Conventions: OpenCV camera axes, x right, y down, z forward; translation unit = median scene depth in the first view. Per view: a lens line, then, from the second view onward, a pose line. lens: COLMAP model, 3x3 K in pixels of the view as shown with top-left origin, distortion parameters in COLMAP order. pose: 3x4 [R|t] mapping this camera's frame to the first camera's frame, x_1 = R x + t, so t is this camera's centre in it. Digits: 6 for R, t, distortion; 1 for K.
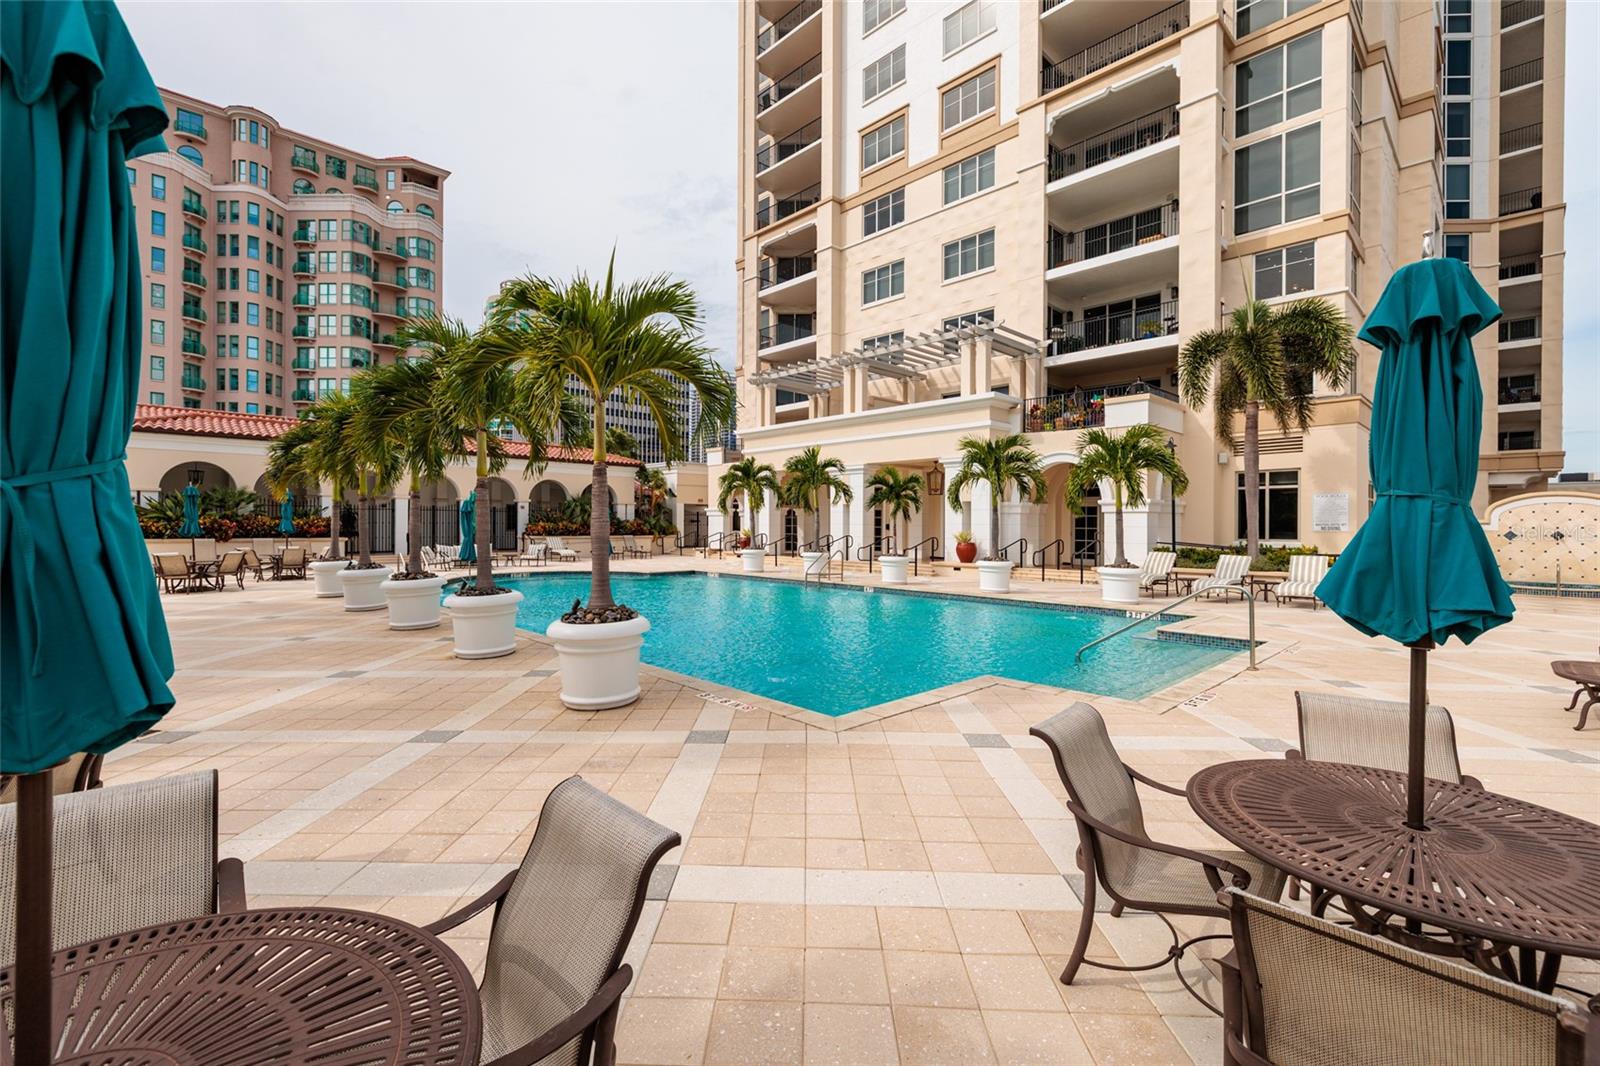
lens RADIAL K [[706.3, 0, 798.3], [0, 706.3, 531.7], [0, 0, 1]] dist [0.005157, 0.001365]
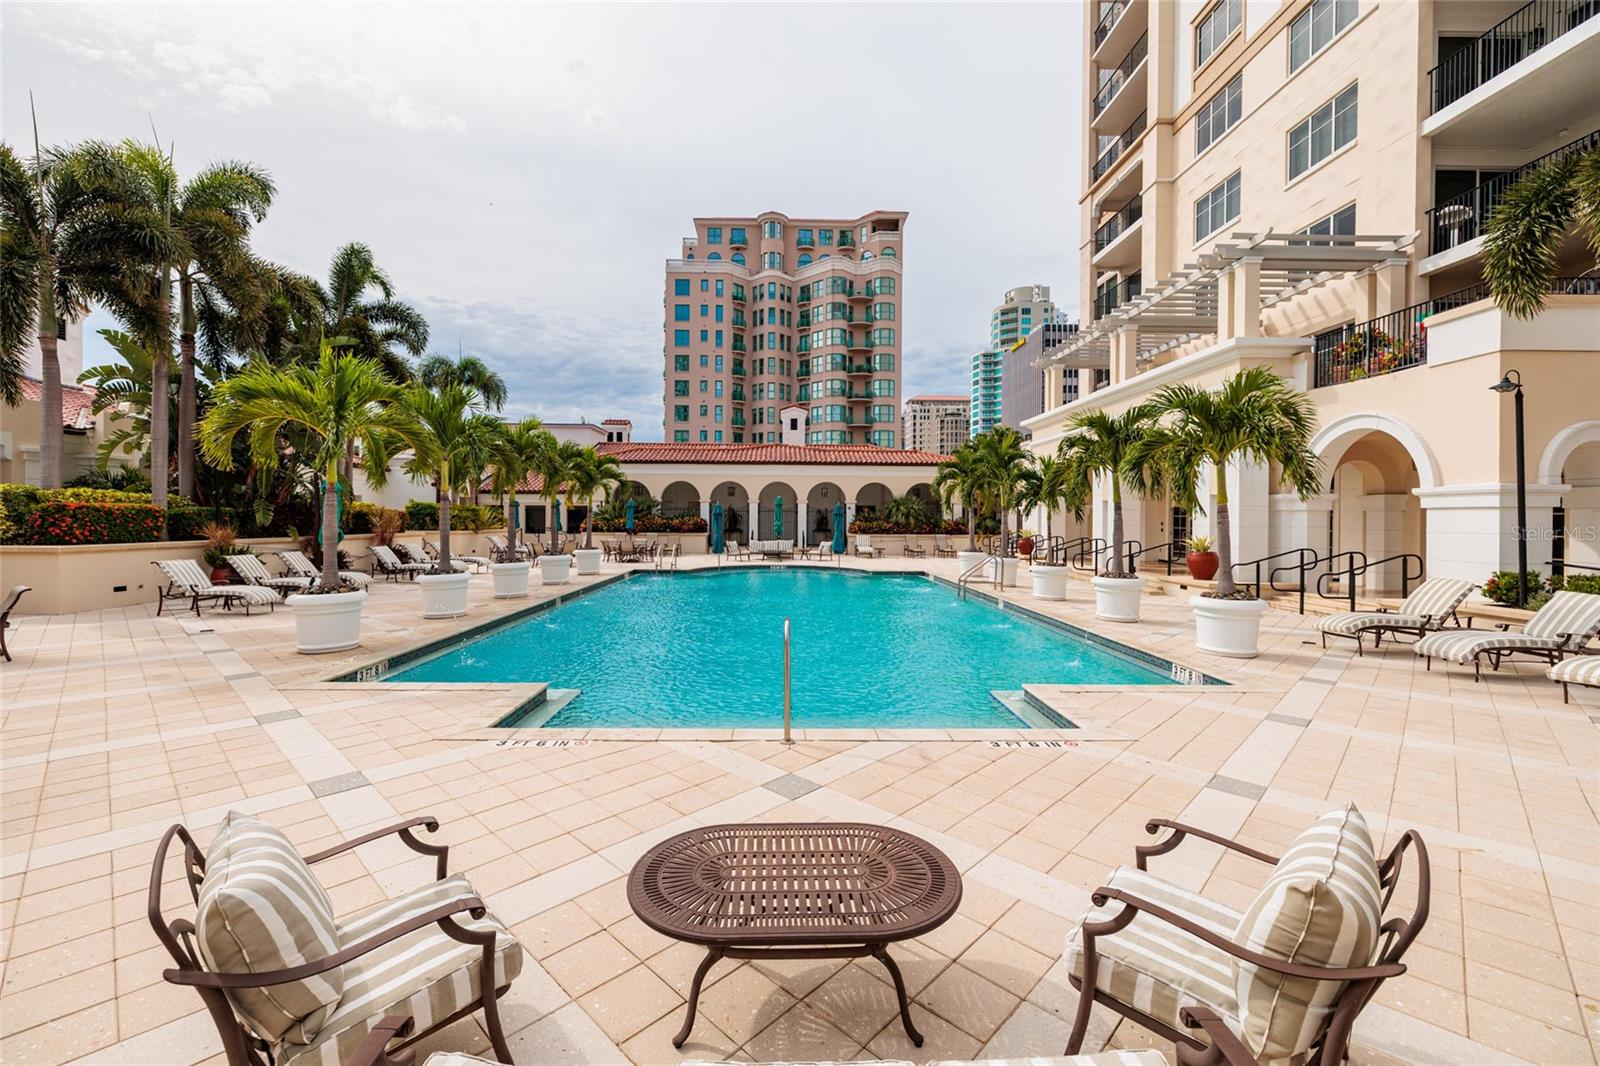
lens RADIAL K [[679.8, 0, 788.7], [0, 679.8, 536.2], [0, 0, 1]] dist [0.004844, 0.000631]
pose [[0.741095, 0.012055, -0.671292, 0.127727], [-0.002002, 0.999874, 0.015745, -0.003232], [0.671397, -0.010325, 0.741026, 0.062611]]
